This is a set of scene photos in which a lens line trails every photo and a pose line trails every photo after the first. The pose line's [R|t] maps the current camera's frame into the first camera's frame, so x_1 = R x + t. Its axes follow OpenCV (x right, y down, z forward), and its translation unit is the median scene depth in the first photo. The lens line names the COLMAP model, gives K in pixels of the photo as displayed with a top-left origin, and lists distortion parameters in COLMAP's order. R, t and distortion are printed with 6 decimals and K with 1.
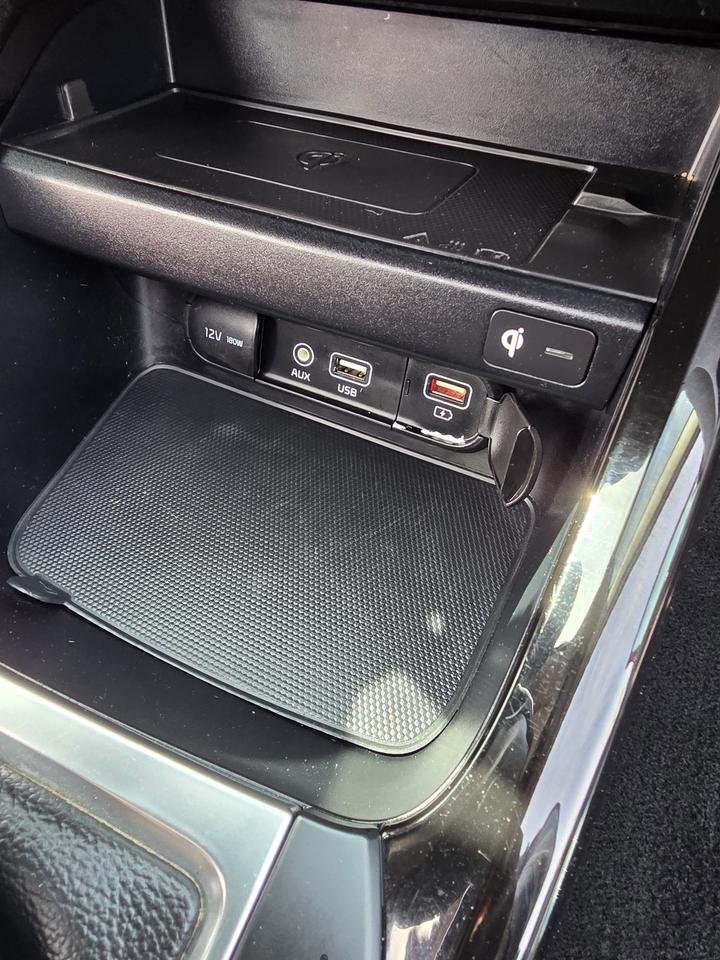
lens RADIAL K [[636.7, 0, 360.0], [0, 636.7, 480.0], [0, 0, 1]] dist [-0.000696, -0.002150]
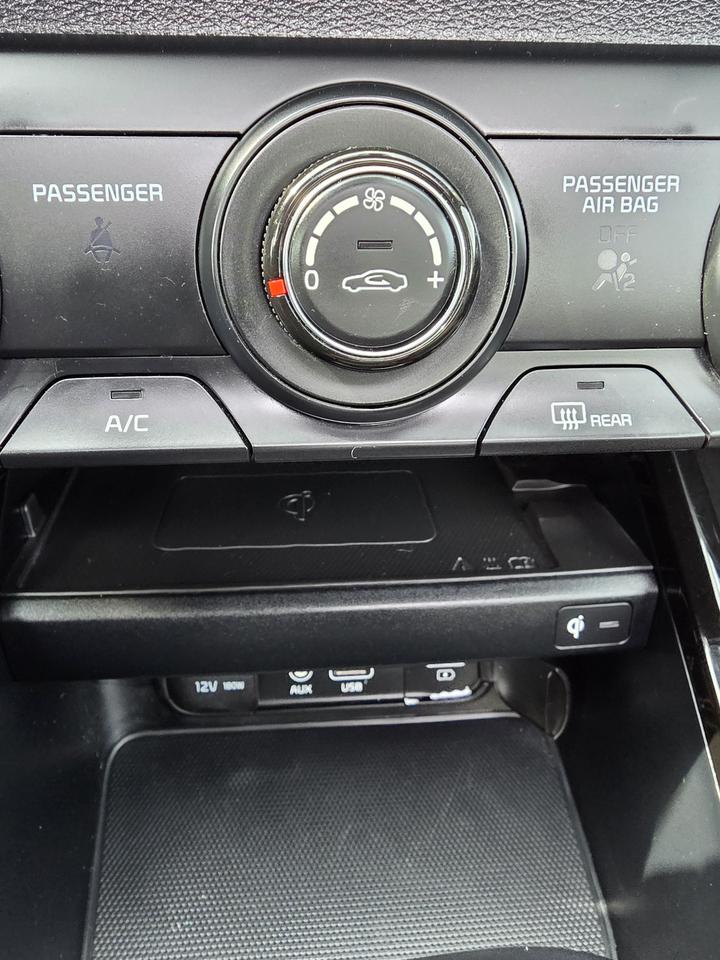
lens RADIAL K [[636.7, 0, 360.0], [0, 636.7, 480.0], [0, 0, 1]] dist [-0.000696, -0.002150]
pose [[0.854902, -0.261456, 0.448088, -0.388489], [0.366122, 0.915993, -0.164046, -0.277706], [-0.367555, 0.304298, 0.878810, -0.015409]]
